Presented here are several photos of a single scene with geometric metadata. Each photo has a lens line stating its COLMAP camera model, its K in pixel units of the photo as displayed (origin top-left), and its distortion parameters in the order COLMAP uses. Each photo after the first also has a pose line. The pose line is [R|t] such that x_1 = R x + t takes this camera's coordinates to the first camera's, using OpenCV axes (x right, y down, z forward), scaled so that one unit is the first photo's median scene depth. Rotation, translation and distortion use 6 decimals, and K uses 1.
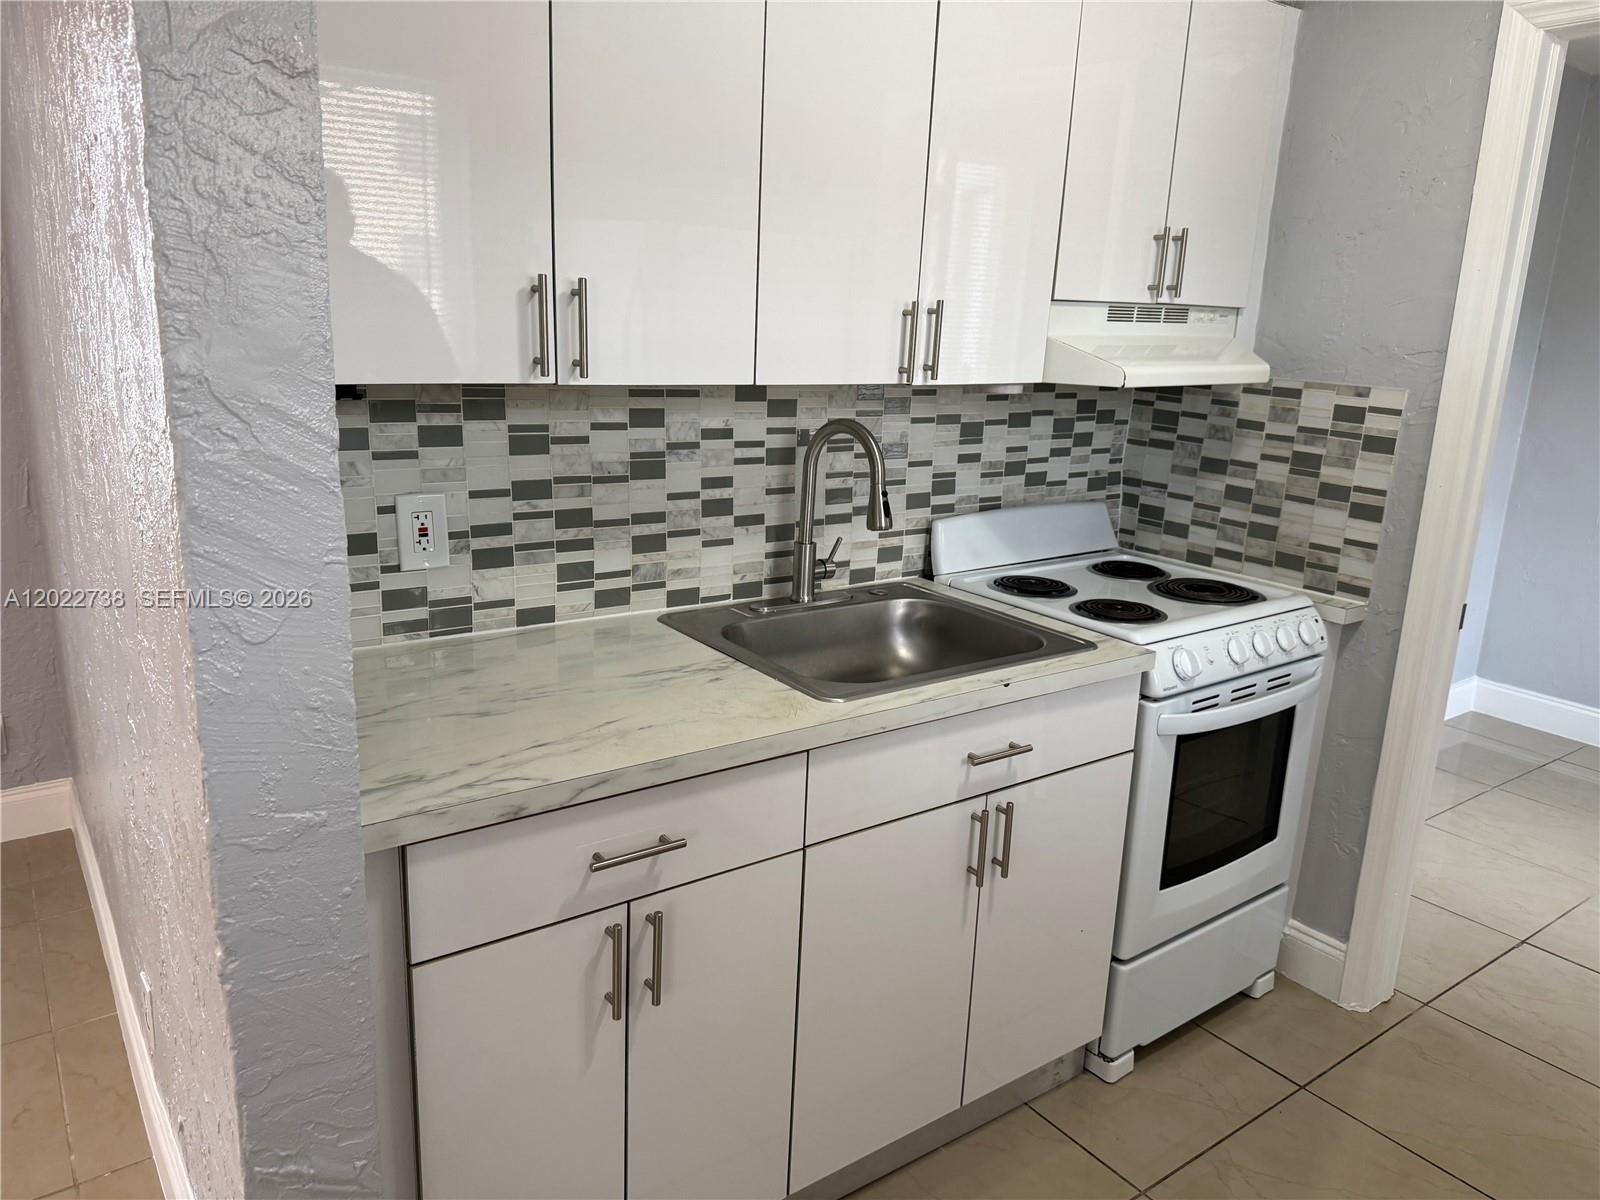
lens RADIAL K [[1152.9, 0, 735.2], [0, 1152.9, 603.2], [0, 0, 1]] dist [0.142293, -0.285669]
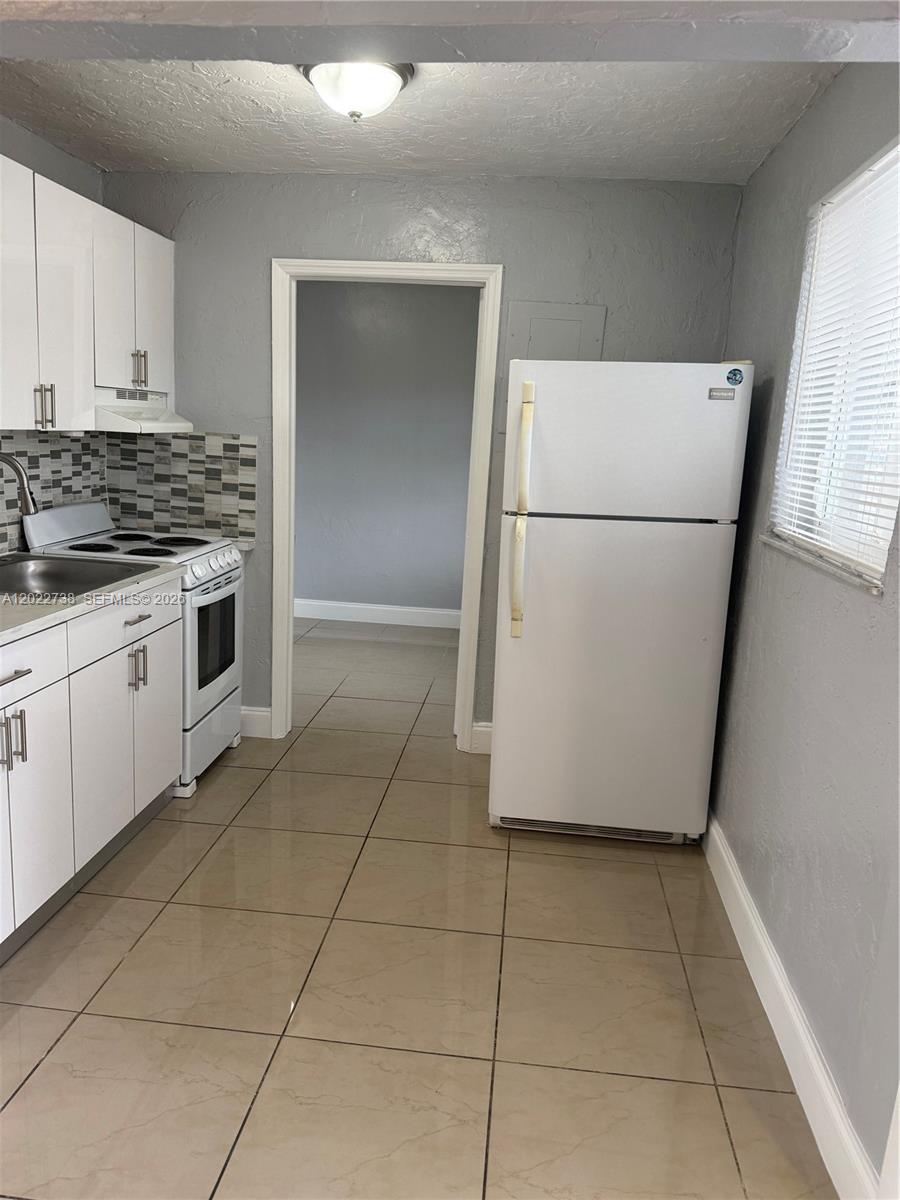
lens RADIAL K [[848.9, 0, 468.5], [0, 848.9, 599.7], [0, 0, 1]] dist [0.169619, -0.387315]
pose [[0.643382, -0.146959, 0.751307, -0.367543], [0.153634, 0.986222, 0.061345, 0.069199], [-0.749970, 0.075958, 0.657096, -0.267662]]
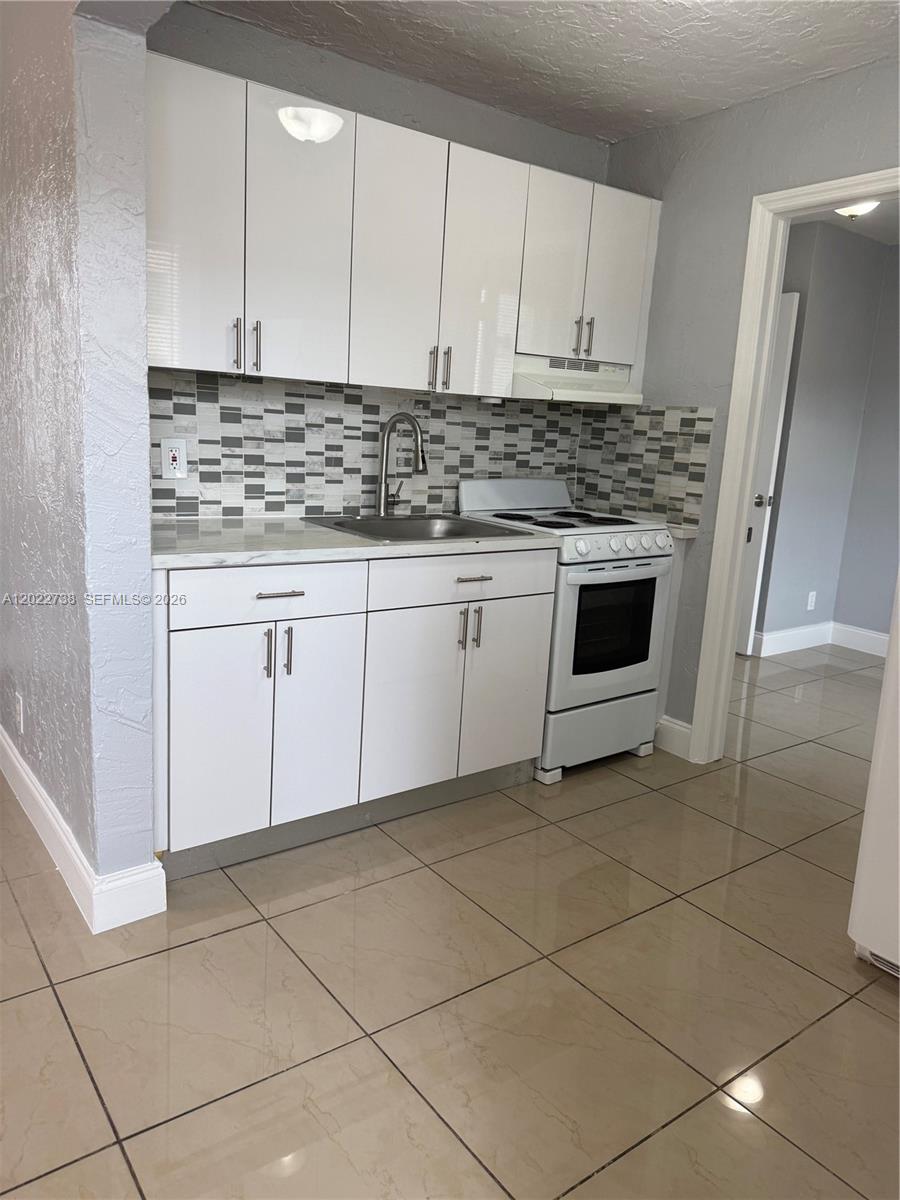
lens RADIAL K [[840.9, 0, 391.6], [0, 840.9, 598.0], [0, 0, 1]] dist [0.066422, -0.093951]
pose [[0.999841, 0.014229, 0.010726, 0.057178], [-0.013869, 0.999361, -0.032935, 0.155348], [-0.011187, 0.032781, 0.999400, -0.286079]]
